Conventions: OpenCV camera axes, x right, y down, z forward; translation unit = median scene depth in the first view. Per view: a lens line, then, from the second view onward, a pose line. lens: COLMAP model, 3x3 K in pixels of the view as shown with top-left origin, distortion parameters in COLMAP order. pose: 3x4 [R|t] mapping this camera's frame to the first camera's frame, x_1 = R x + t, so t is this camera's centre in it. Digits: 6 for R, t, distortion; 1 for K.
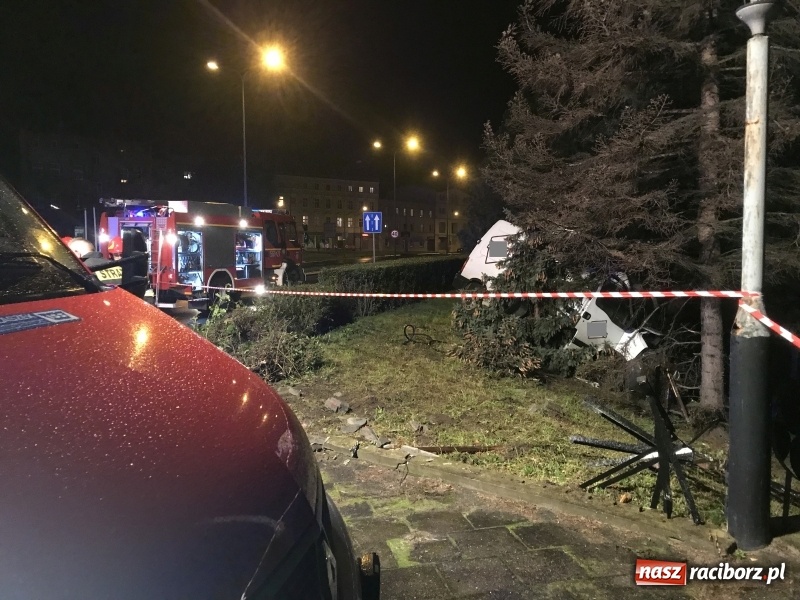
lens RADIAL K [[659.6, 0, 396.5], [0, 659.6, 302.8], [0, 0, 1]] dist [0.021334, -0.008020]
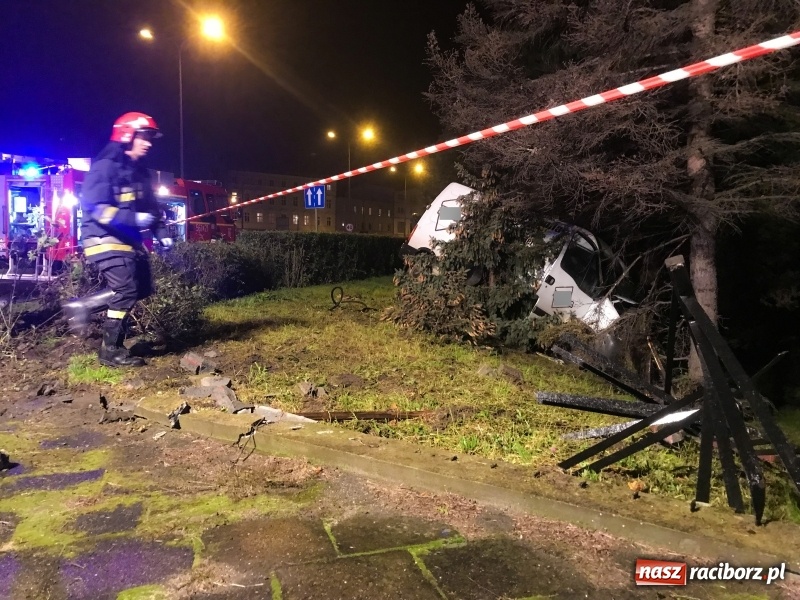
lens RADIAL K [[659.6, 0, 403.2], [0, 659.6, 298.5], [0, 0, 1]] dist [0.021334, -0.008020]
pose [[0.997498, 0.004496, 0.070557, 0.046192], [-0.003618, 0.999914, -0.012567, 0.061091], [-0.070608, 0.012281, 0.997429, 0.193860]]
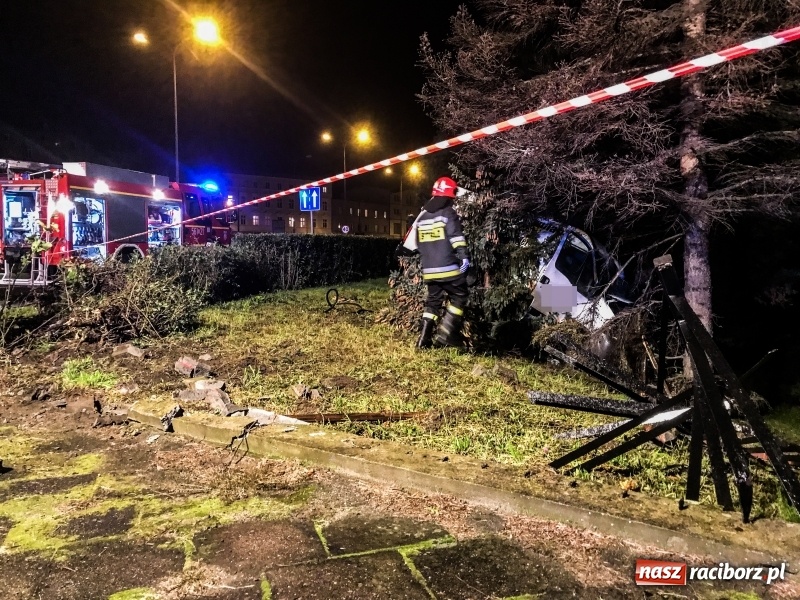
lens RADIAL K [[659.6, 0, 400.7], [0, 659.6, 298.1], [0, 0, 1]] dist [0.021334, -0.008020]
pose [[0.997421, -0.004352, 0.071638, 0.048337], [0.005457, 0.999869, -0.015231, 0.061015], [-0.071563, 0.015583, 0.997314, 0.192765]]
